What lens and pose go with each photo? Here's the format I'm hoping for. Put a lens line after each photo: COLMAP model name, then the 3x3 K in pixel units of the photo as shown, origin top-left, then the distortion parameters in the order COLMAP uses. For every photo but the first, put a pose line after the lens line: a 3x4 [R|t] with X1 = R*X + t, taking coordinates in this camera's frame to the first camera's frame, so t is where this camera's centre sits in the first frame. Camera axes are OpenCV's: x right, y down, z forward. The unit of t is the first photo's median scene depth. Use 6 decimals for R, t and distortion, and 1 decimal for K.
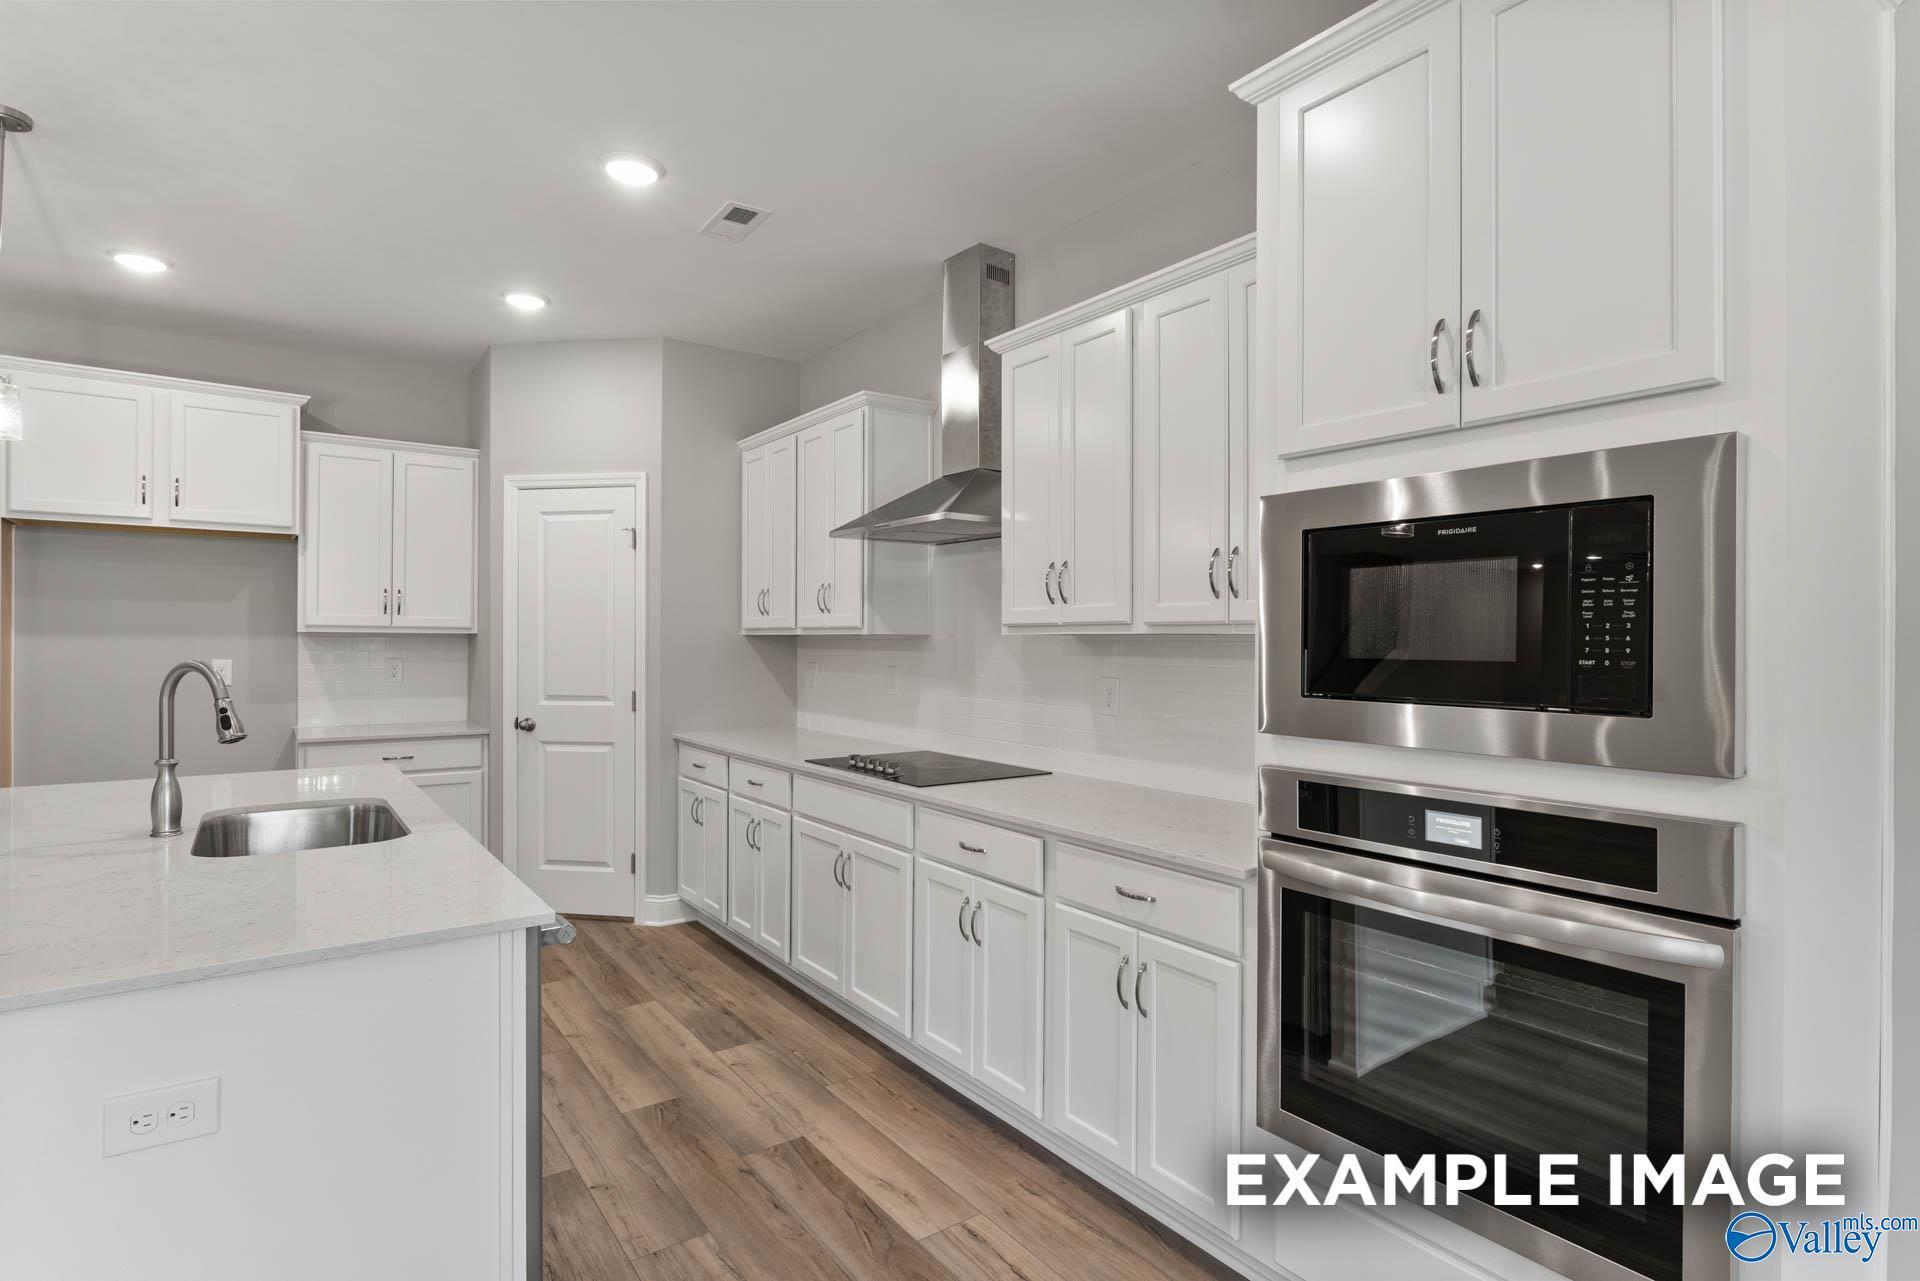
lens RADIAL K [[961.8, 0, 960.0], [0, 961.8, 640.5], [0, 0, 1]] dist [-0.005590, -0.000775]
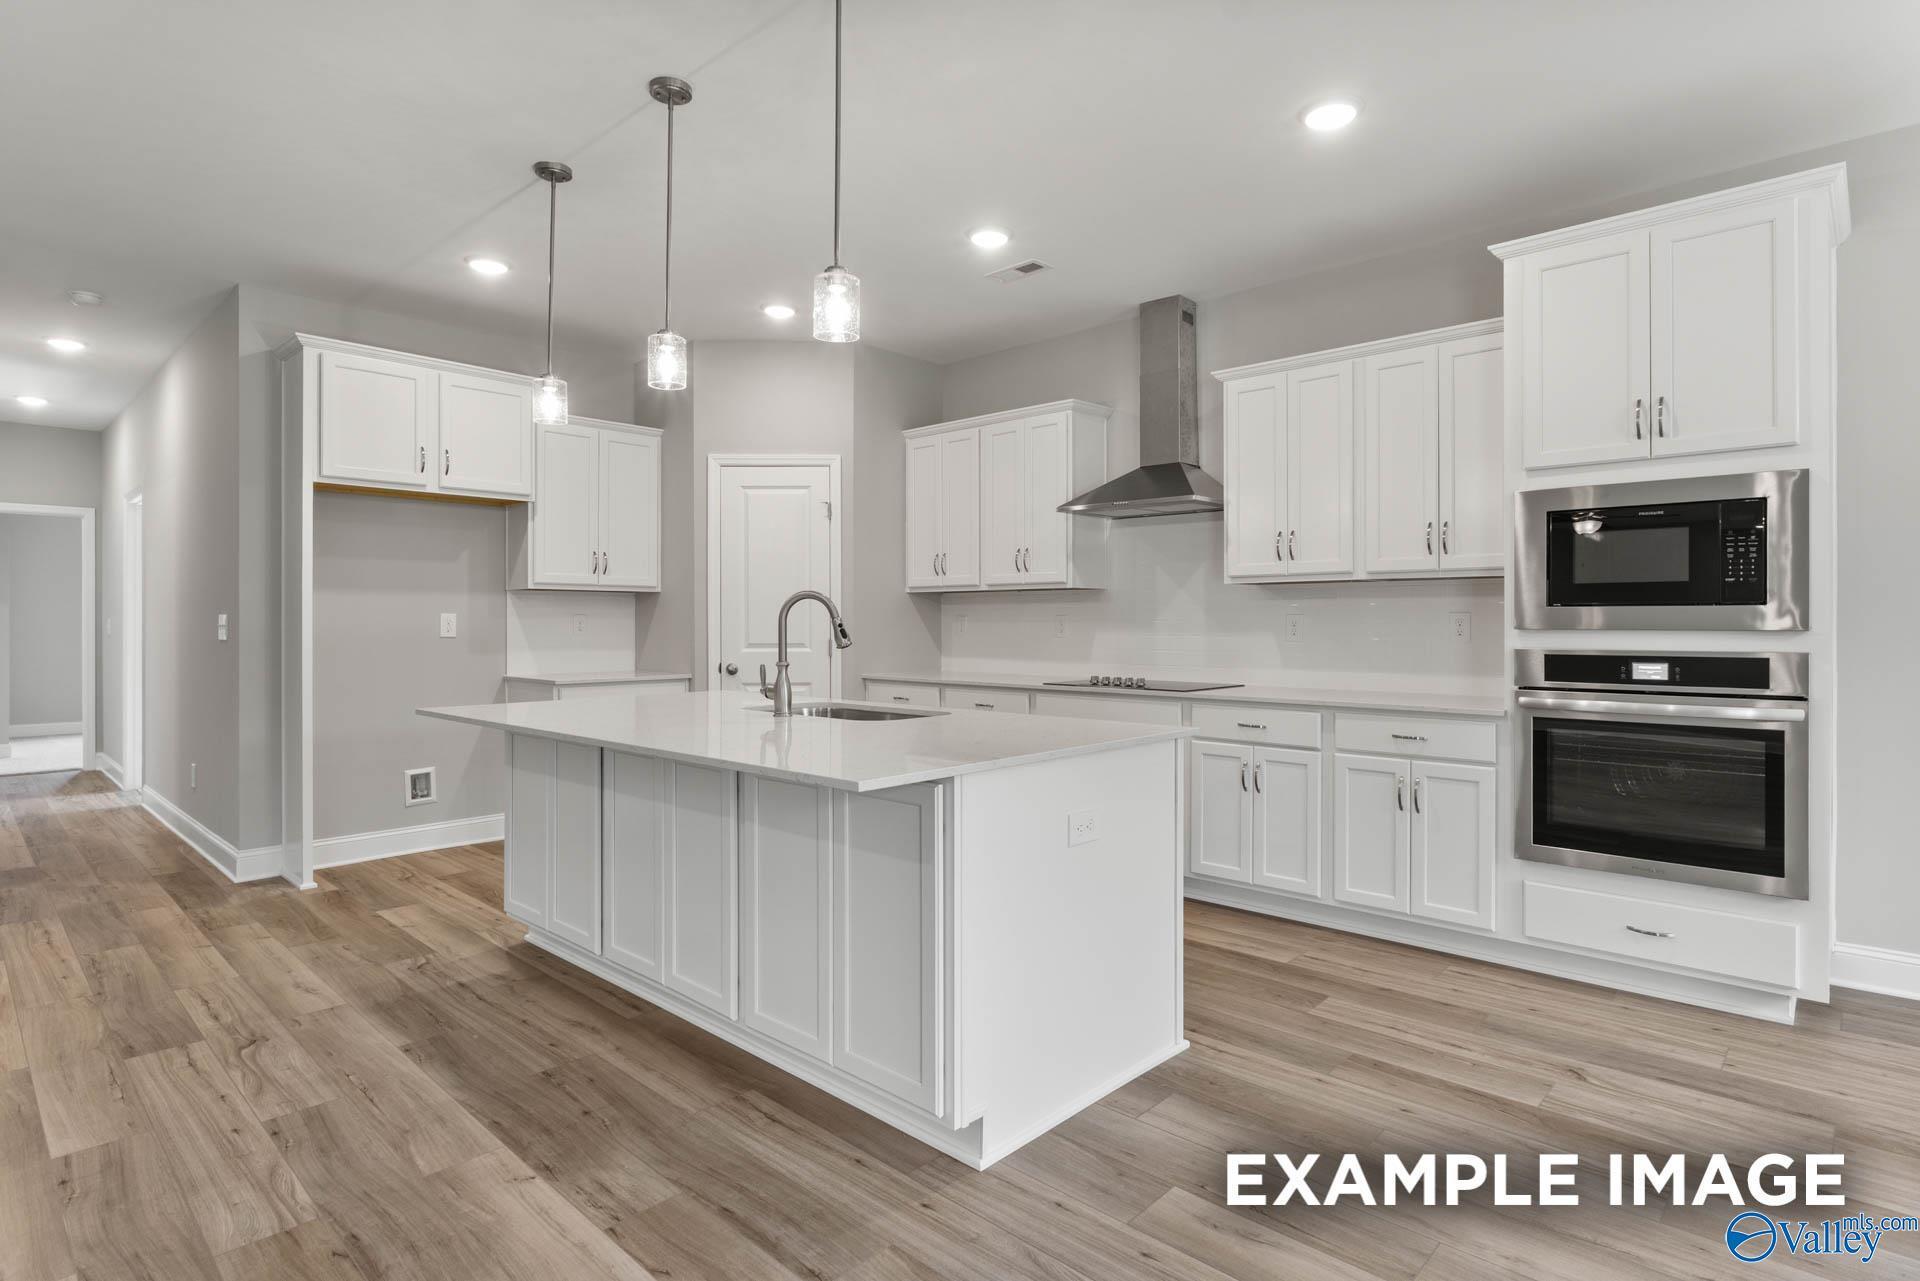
lens RADIAL K [[985.1, 0, 955.2], [0, 985.1, 620.0], [0, 0, 1]] dist [-0.004062, -0.001099]
pose [[0.984190, -0.004111, 0.177069, -0.699277], [0.004387, 0.999990, -0.001168, 0.055068], [-0.177062, 0.001927, 0.984198, -0.393065]]
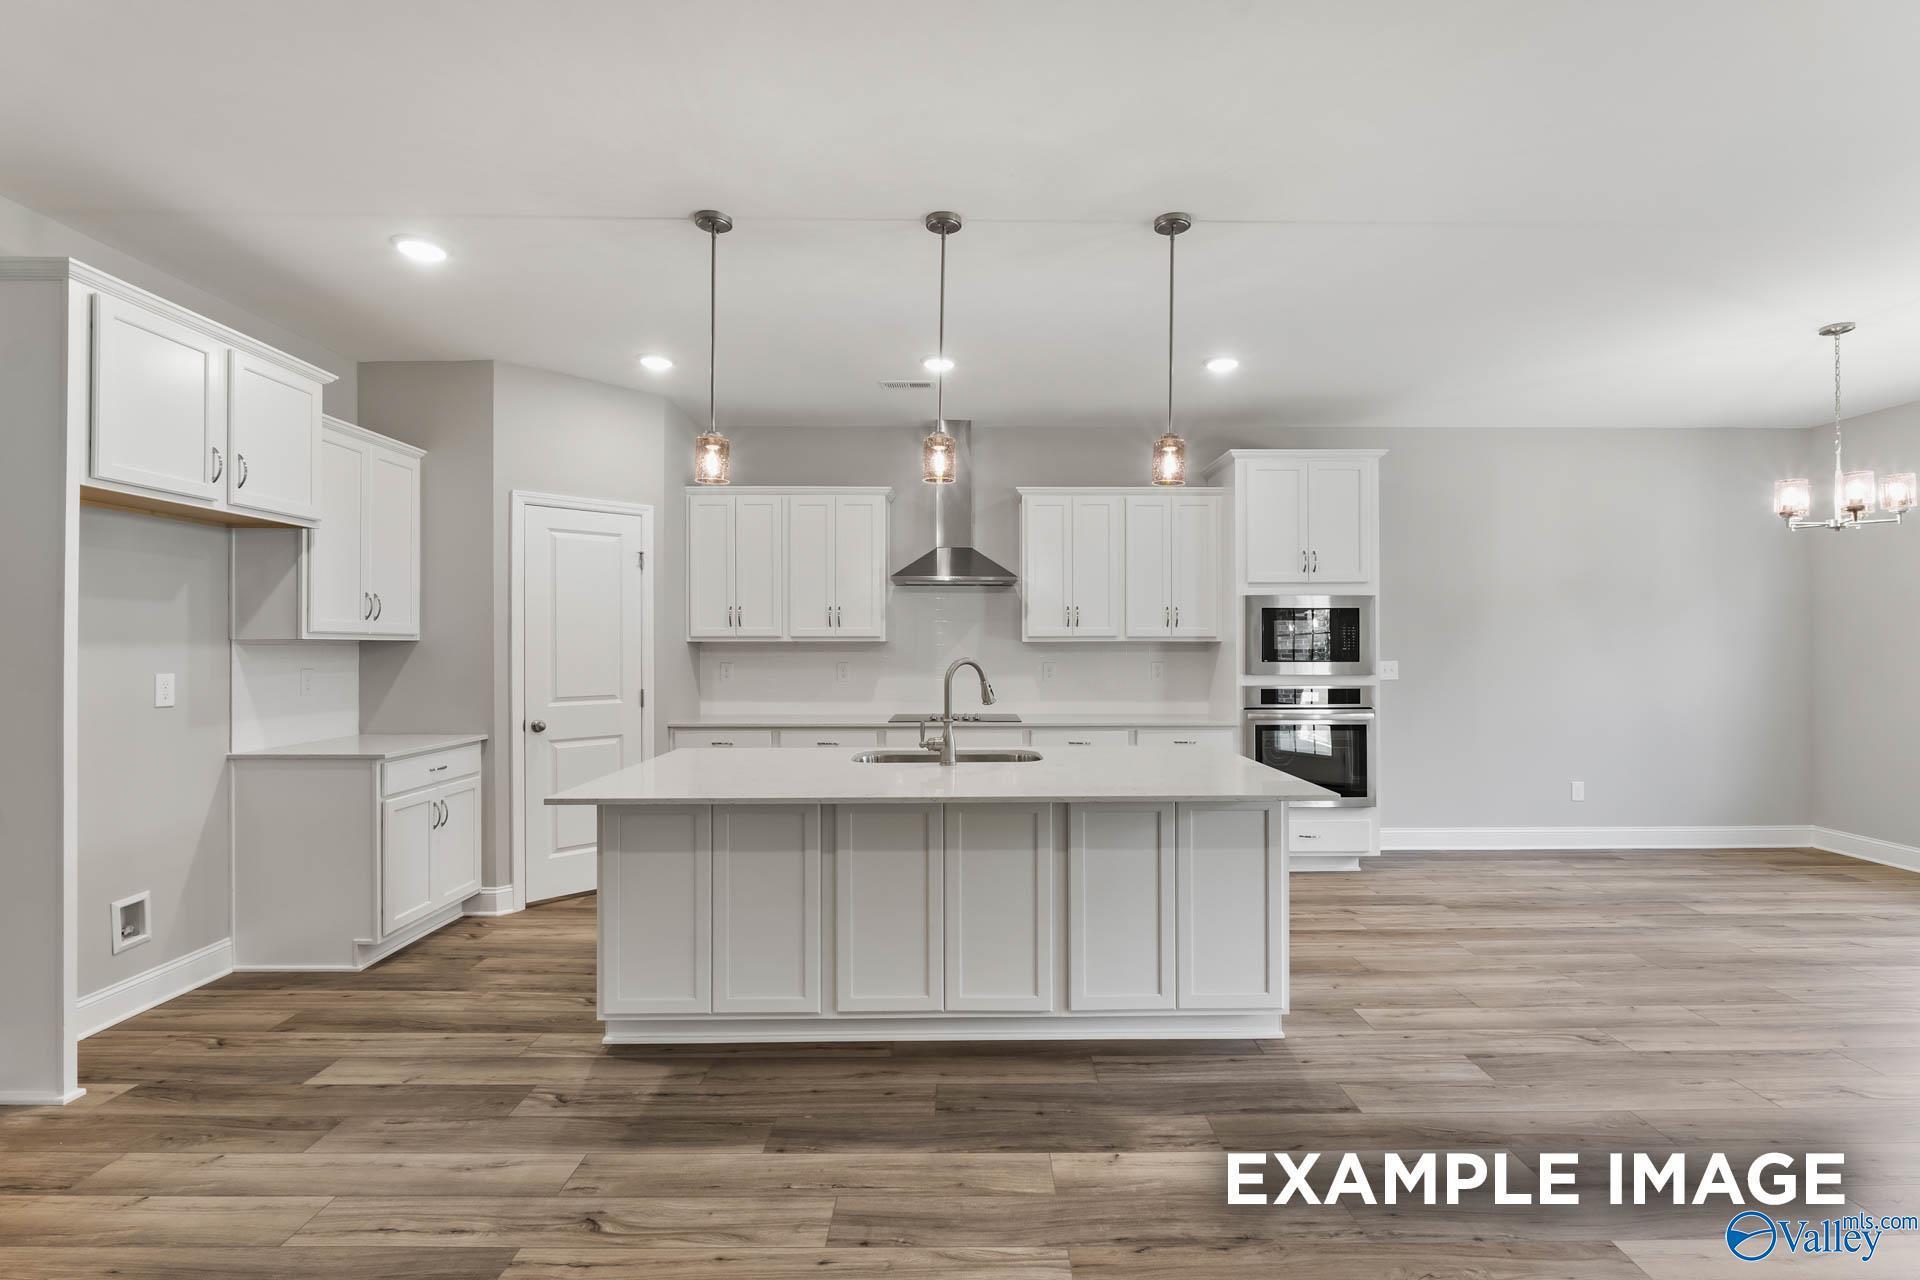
lens RADIAL K [[887.0, 0, 960.0], [0, 887.0, 640.0], [0, 0, 1]] dist [-0.005412, -0.000471]
pose [[0.591041, -0.000554, 0.806642, -1.718025], [0.004269, 0.999988, -0.002441, -0.006175], [-0.806630, 0.004886, 0.591036, 0.066162]]
